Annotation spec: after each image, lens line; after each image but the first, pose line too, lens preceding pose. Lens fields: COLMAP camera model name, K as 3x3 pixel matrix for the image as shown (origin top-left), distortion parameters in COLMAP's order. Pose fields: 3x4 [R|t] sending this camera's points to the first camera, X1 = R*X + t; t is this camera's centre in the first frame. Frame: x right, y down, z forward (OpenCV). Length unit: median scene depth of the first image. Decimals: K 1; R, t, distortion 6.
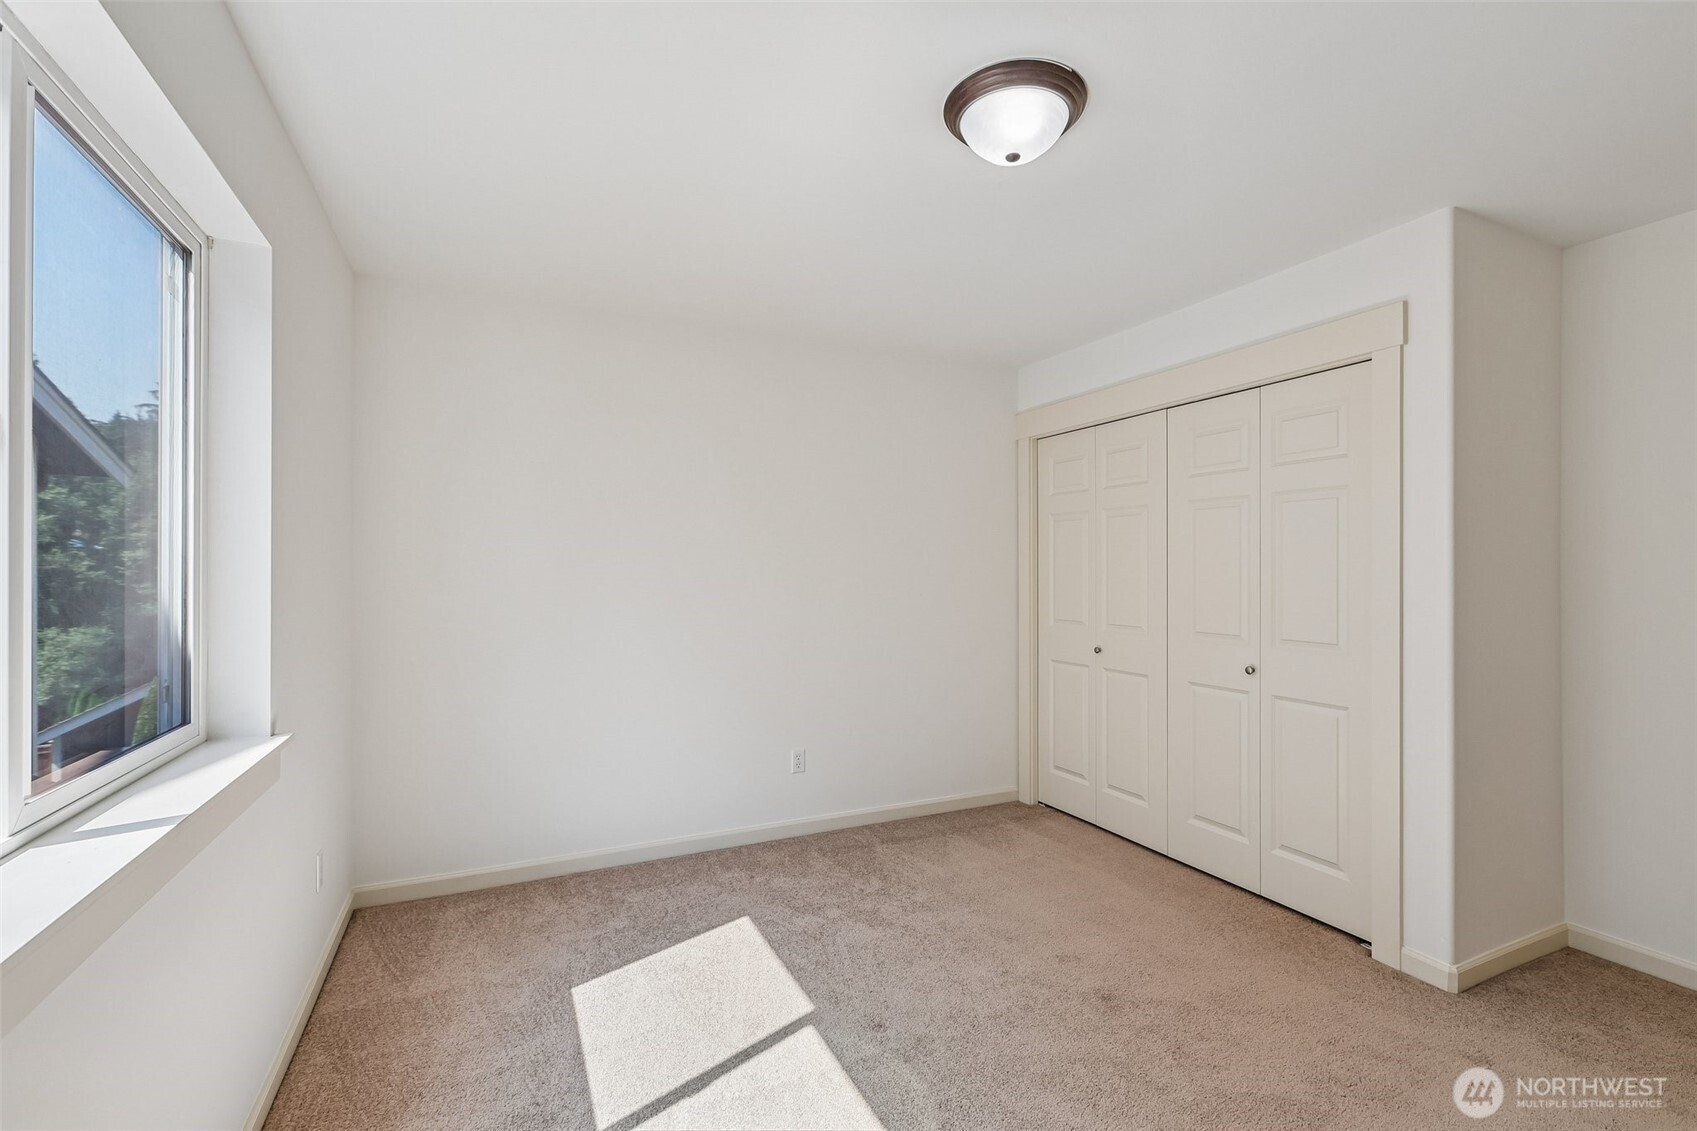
lens RADIAL K [[753.0, 0, 851.0], [0, 753.0, 565.6], [0, 0, 1]] dist [-0.000141, 0.001260]
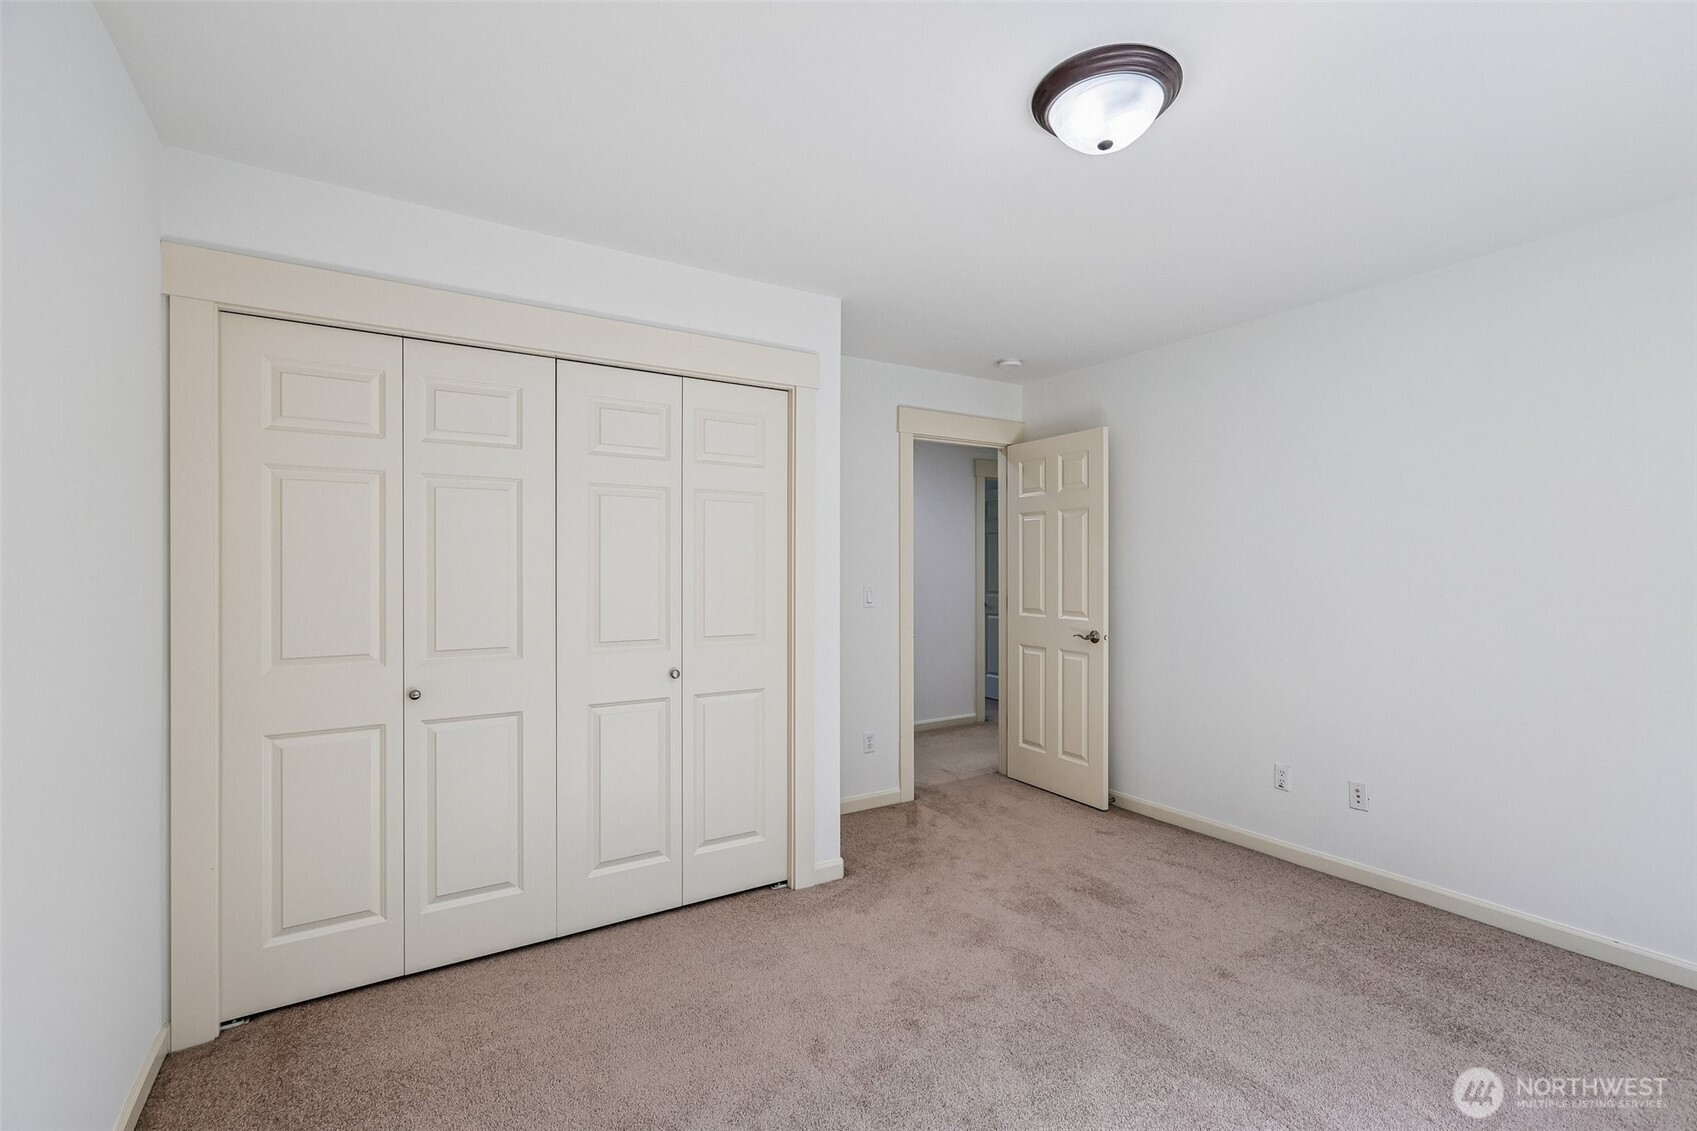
lens RADIAL K [[753.0, 0, 849.9], [0, 753.0, 570.6], [0, 0, 1]] dist [-0.000141, 0.001260]
pose [[-0.110406, -0.005012, 0.993874, -0.419395], [-0.004888, 0.999978, 0.004500, 0.004049], [-0.993875, -0.004361, -0.110428, 0.866986]]
